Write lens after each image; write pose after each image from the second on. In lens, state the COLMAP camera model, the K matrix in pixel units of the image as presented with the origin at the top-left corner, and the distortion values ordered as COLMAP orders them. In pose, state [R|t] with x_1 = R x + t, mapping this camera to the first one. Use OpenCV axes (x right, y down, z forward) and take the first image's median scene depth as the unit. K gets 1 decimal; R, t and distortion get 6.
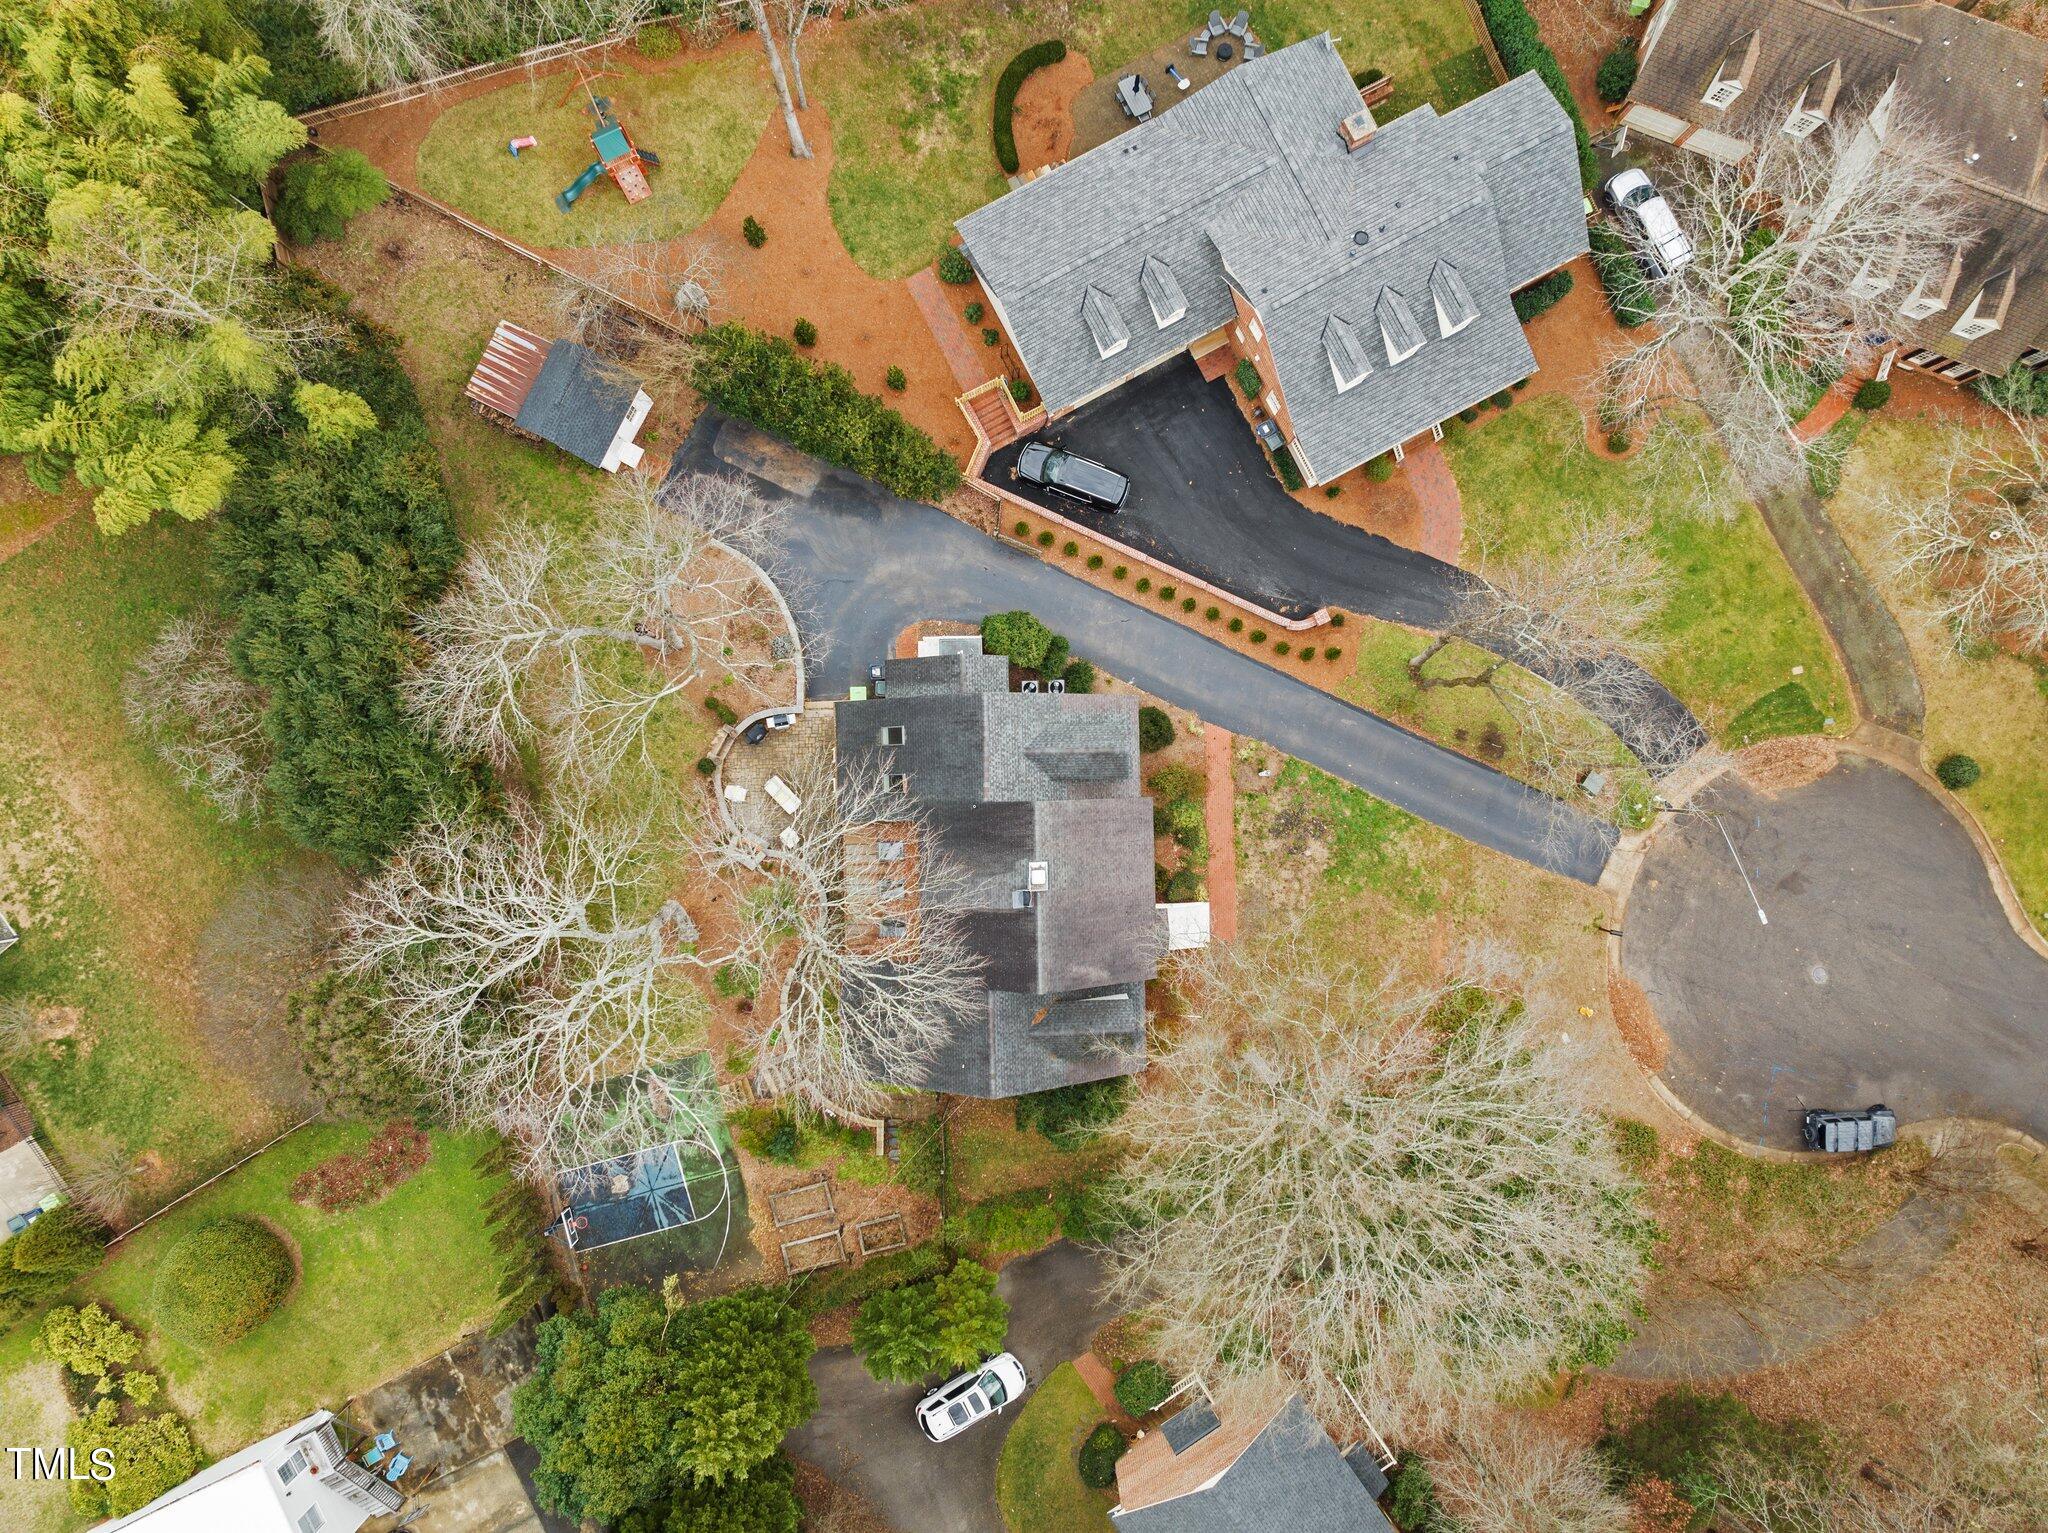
lens RADIAL K [[1450.9, 0, 1022.2], [0, 1450.9, 765.2], [0, 0, 1]] dist [-0.021216, -0.009246]
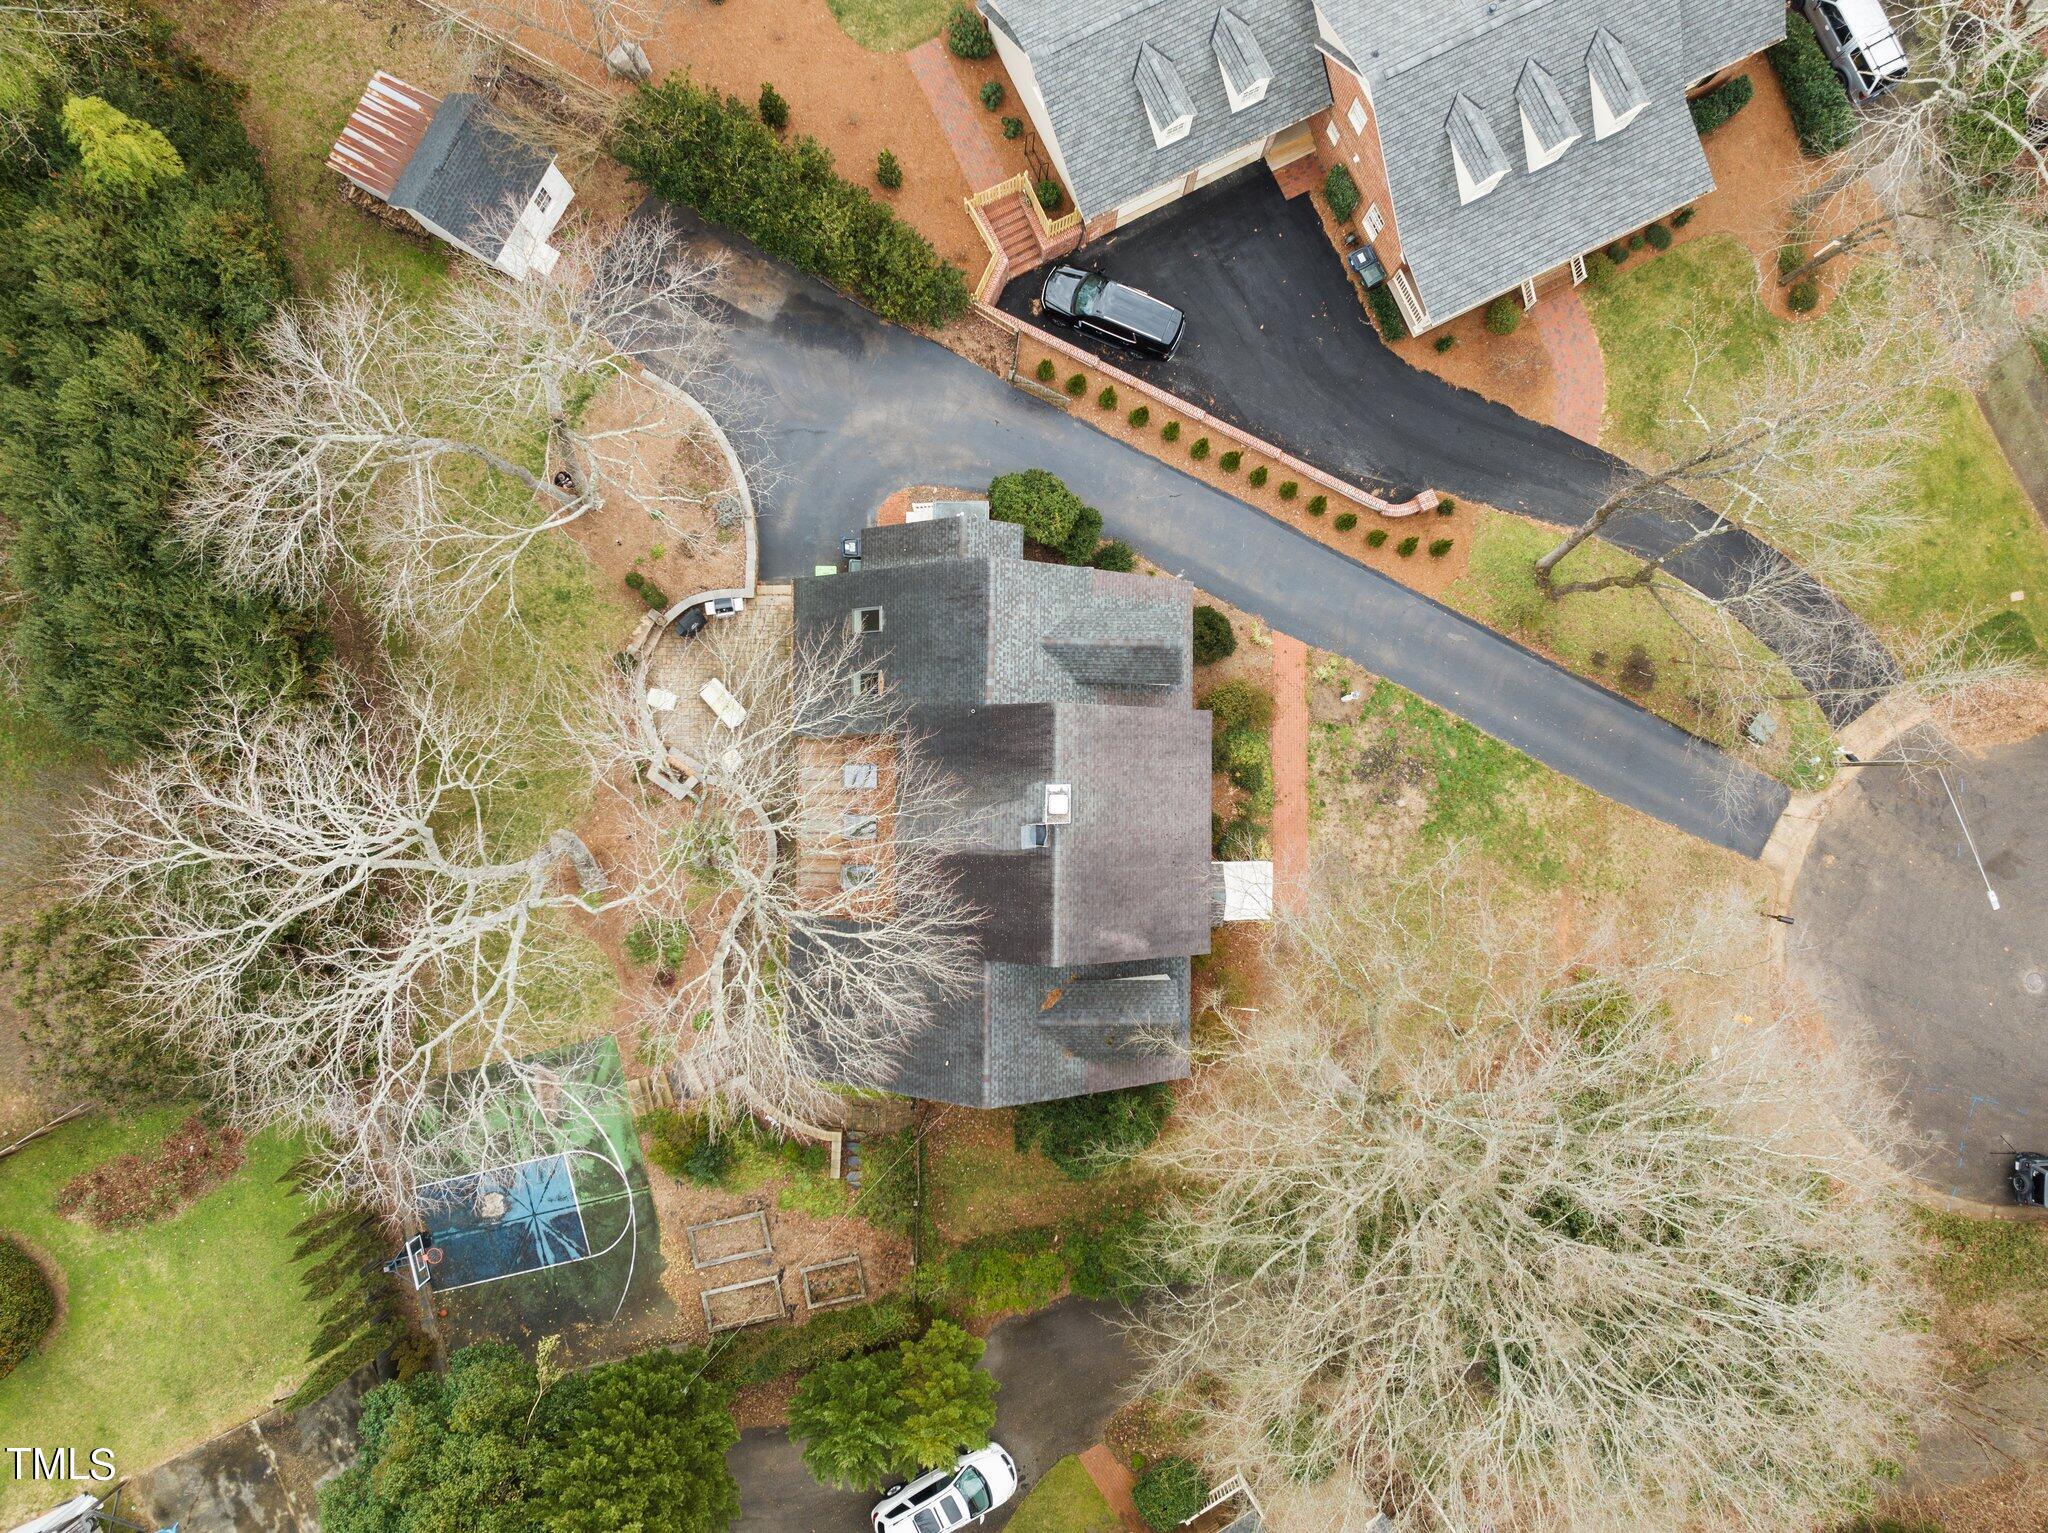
lens RADIAL K [[1434.6, 0, 1023.3], [0, 1434.6, 766.9], [0, 0, 1]] dist [-0.037801, 0.019354]
pose [[0.999534, 0.030471, 0.001650, -0.007154], [-0.030451, 0.999474, -0.011153, 0.059523], [-0.001989, 0.011097, 0.999936, 0.250386]]
